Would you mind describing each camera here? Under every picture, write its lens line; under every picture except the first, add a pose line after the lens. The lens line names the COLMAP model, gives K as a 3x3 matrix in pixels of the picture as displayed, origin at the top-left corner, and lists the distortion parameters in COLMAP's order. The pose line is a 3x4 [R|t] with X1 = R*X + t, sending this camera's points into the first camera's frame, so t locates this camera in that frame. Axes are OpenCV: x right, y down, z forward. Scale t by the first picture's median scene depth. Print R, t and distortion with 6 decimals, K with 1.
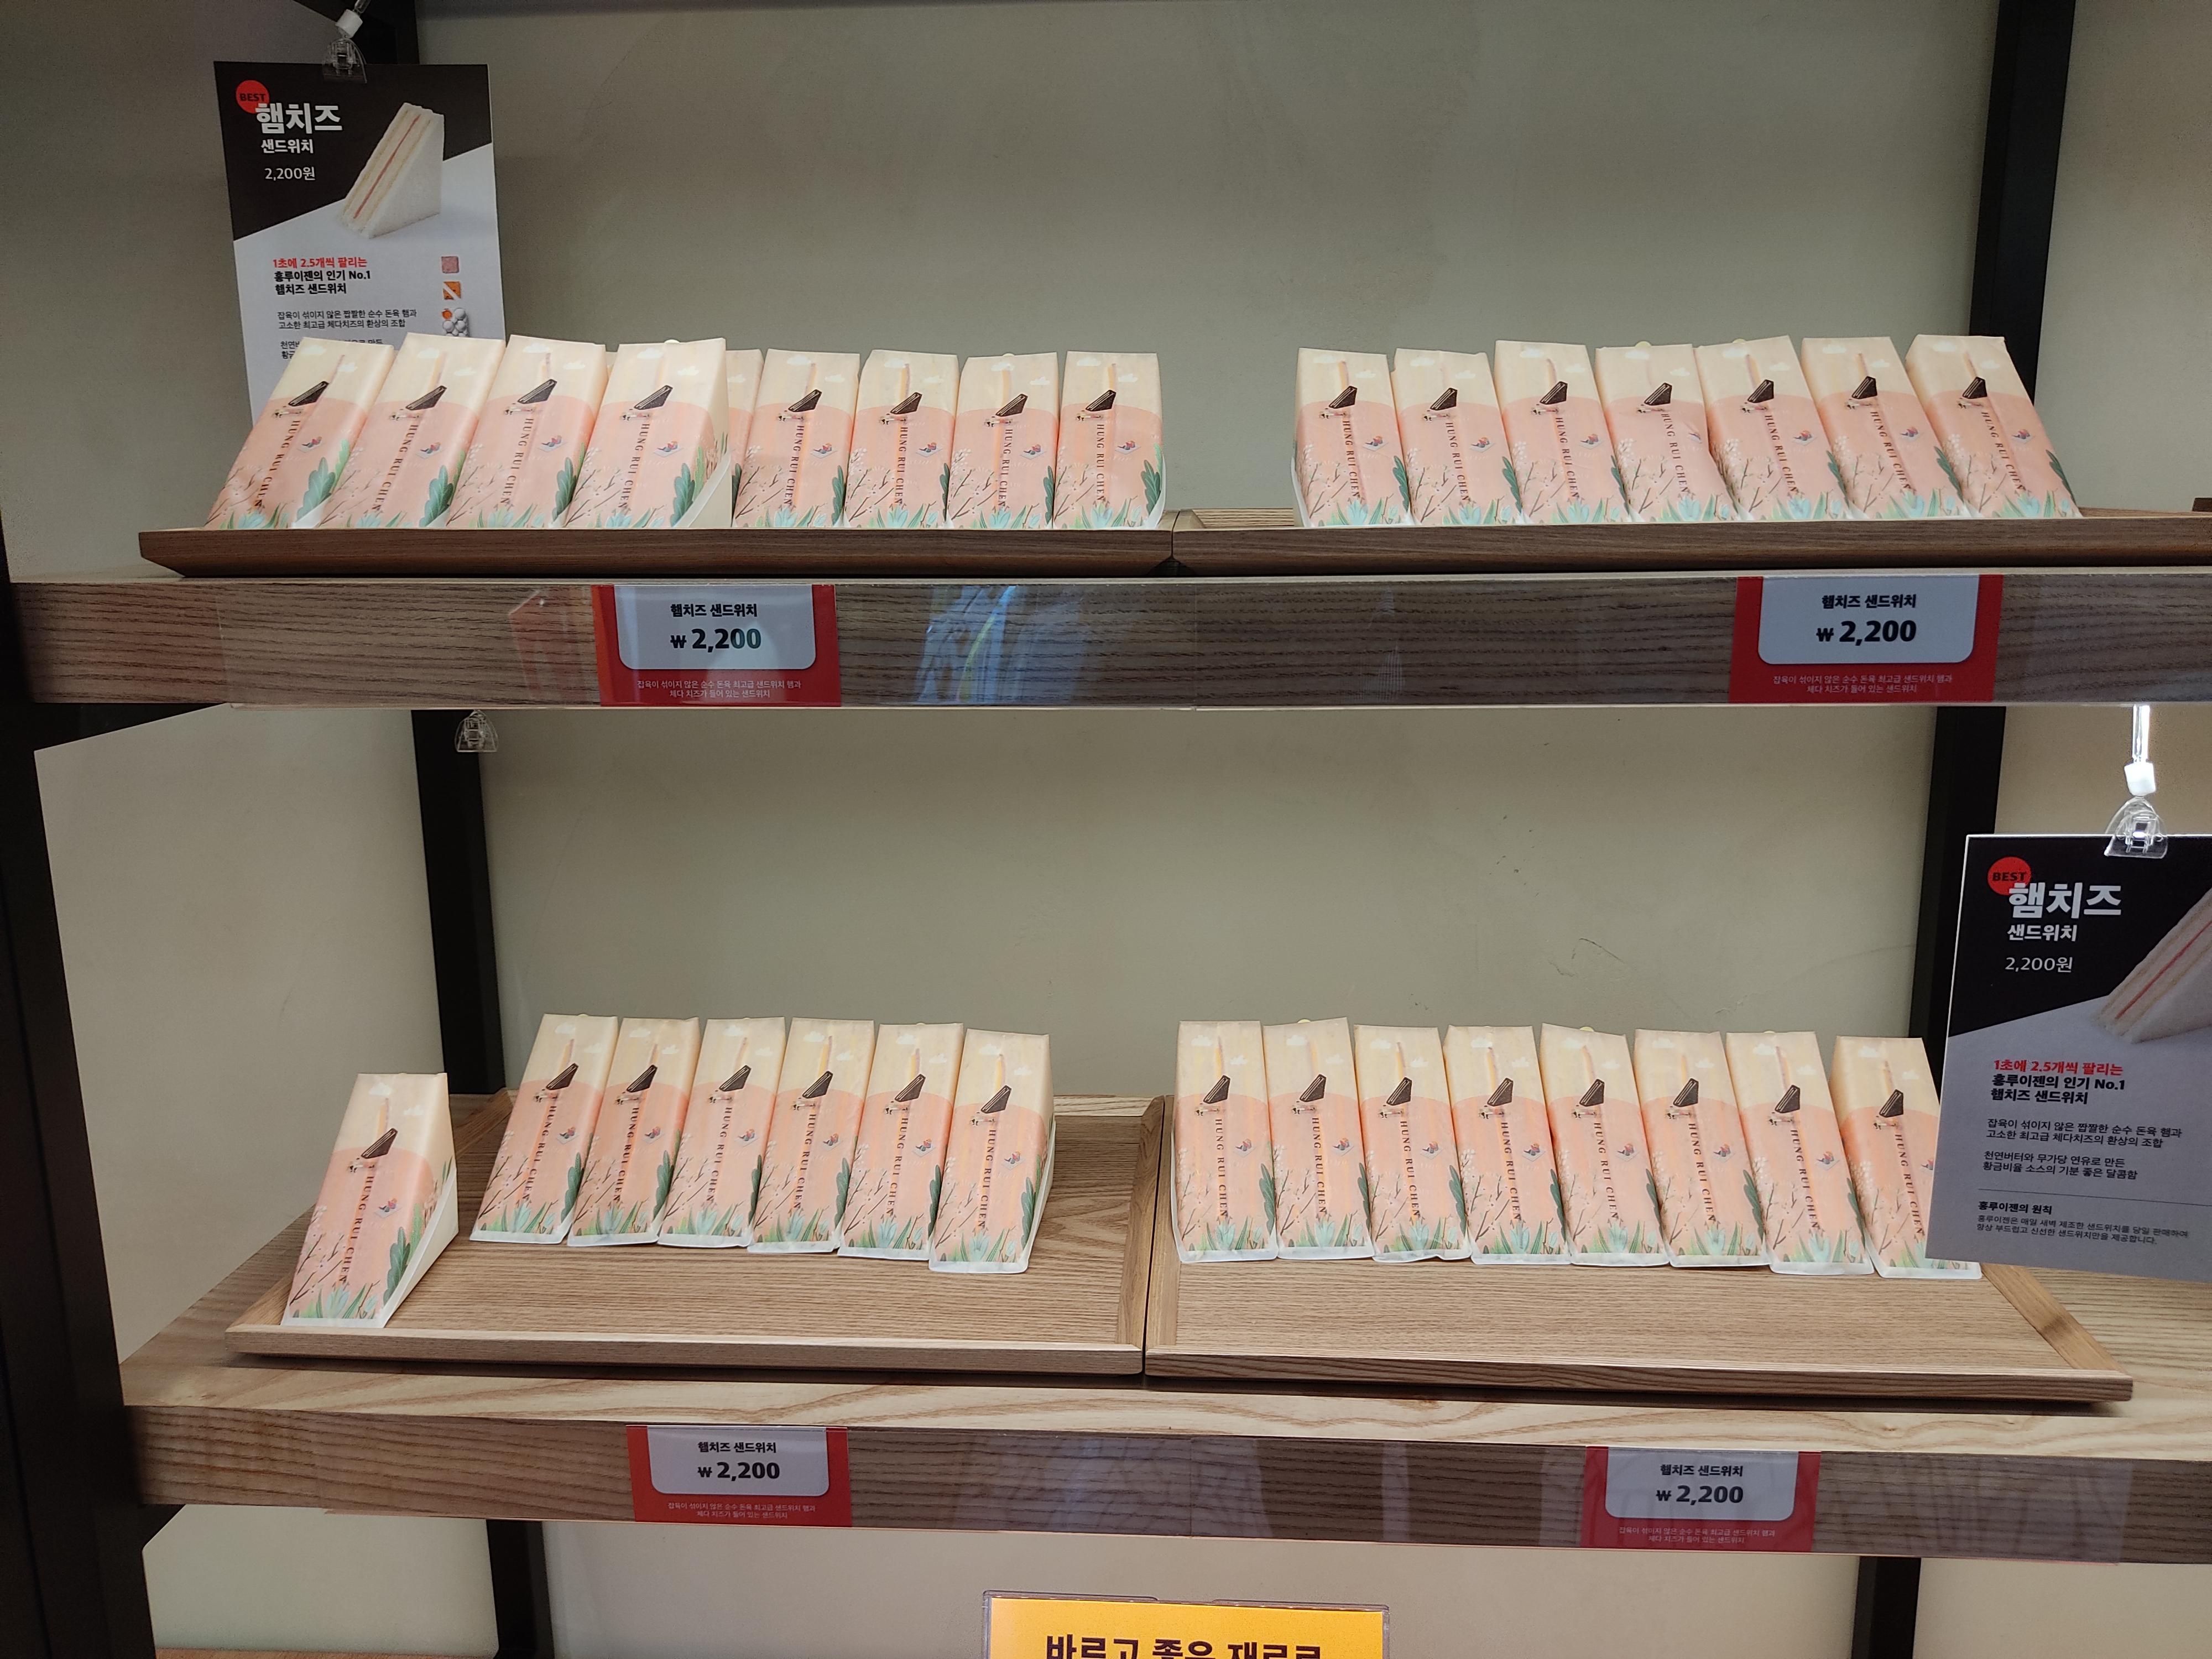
lens RADIAL K [[1642.1, 0, 1117.5], [0, 1642.1, 847.6], [0, 0, 1]] dist [0.031732, -0.009810]
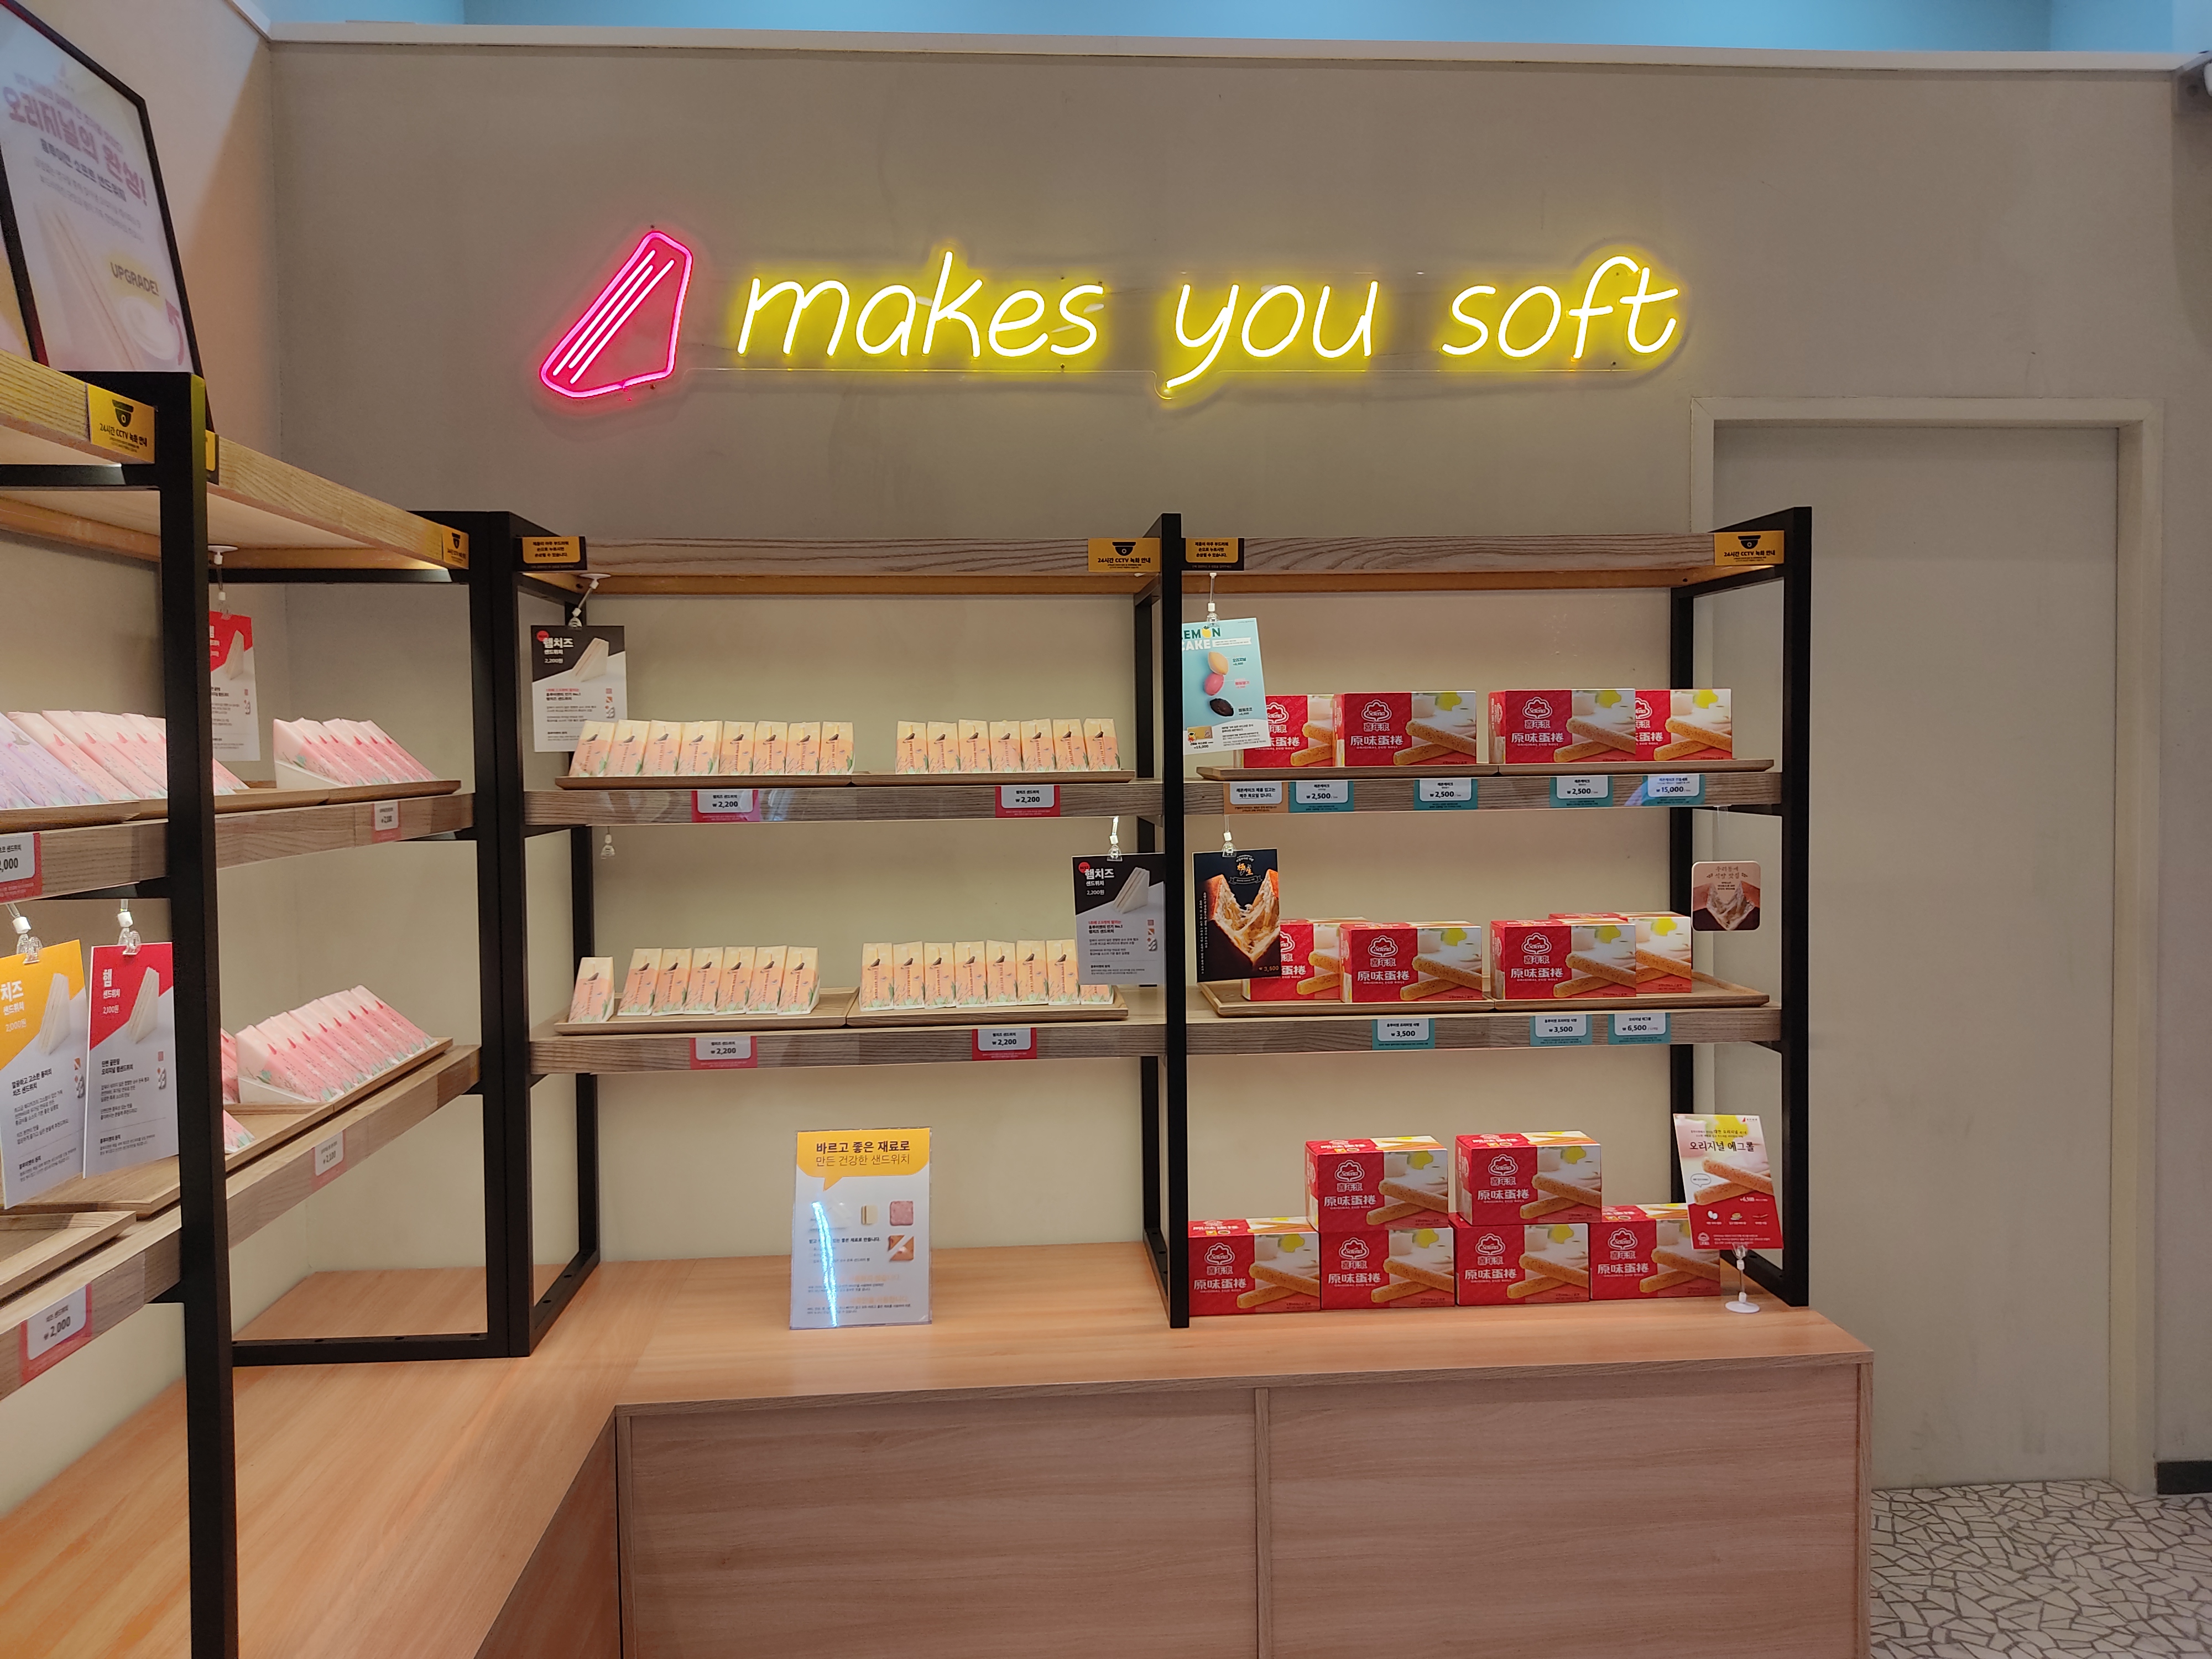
lens RADIAL K [[1642.1, 0, 1116.3], [0, 1642.1, 820.4], [0, 0, 1]] dist [0.031732, -0.009810]
pose [[0.990219, -0.008687, 0.139250, 0.088572], [0.033156, 0.984120, -0.174381, 0.470753], [-0.135523, 0.177292, 0.974782, -2.197698]]
